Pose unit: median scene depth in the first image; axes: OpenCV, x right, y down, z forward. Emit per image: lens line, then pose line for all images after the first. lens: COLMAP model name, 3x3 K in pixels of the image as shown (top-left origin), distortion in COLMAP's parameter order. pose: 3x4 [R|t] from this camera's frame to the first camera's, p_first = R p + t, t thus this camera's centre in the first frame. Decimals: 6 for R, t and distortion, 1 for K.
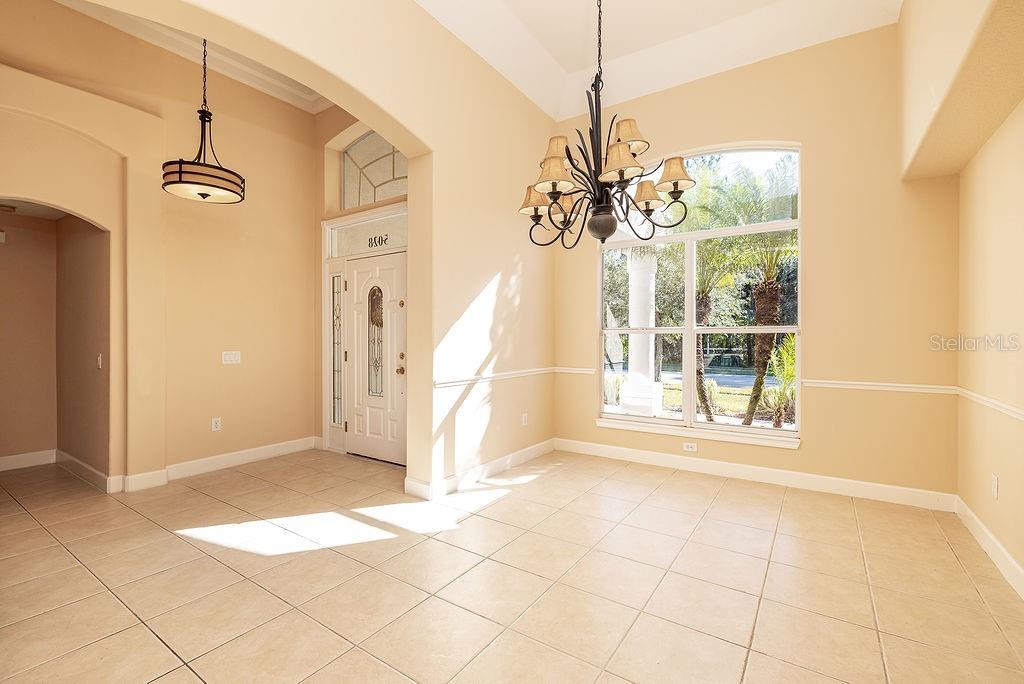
lens RADIAL K [[466.2, 0, 510.0], [0, 466.2, 341.8], [0, 0, 1]] dist [-0.005525, 0.001117]
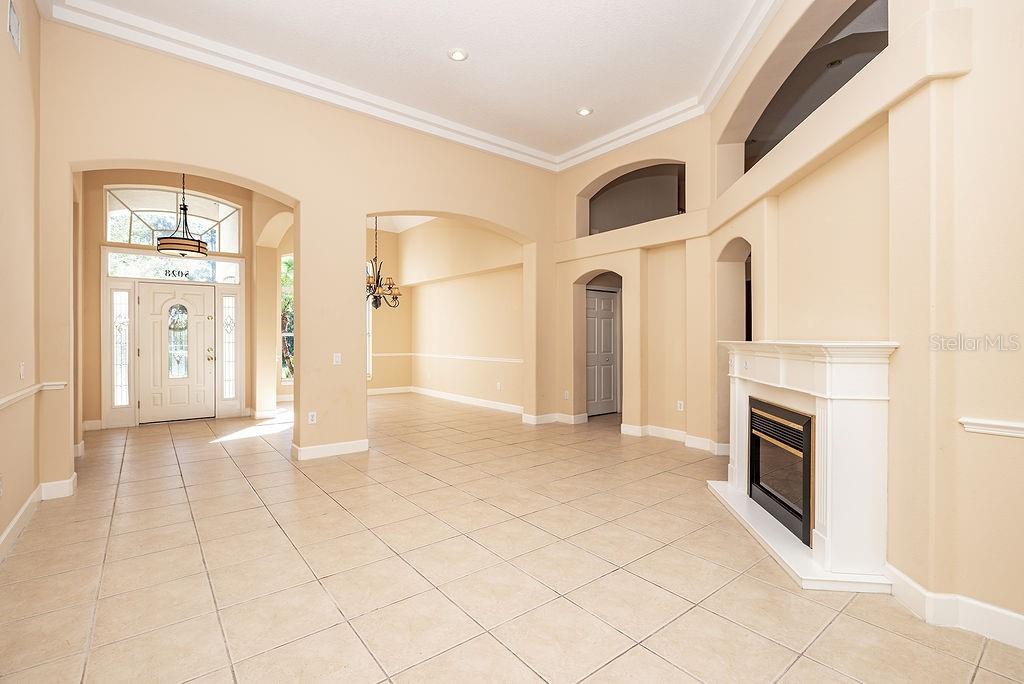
lens RADIAL K [[466.2, 0, 512.4], [0, 466.2, 341.2], [0, 0, 1]] dist [-0.005525, 0.001117]
pose [[0.302199, -0.005360, 0.953230, -1.436462], [0.005760, 0.999976, 0.003797, -0.002619], [-0.953228, 0.004343, 0.302222, -0.476143]]
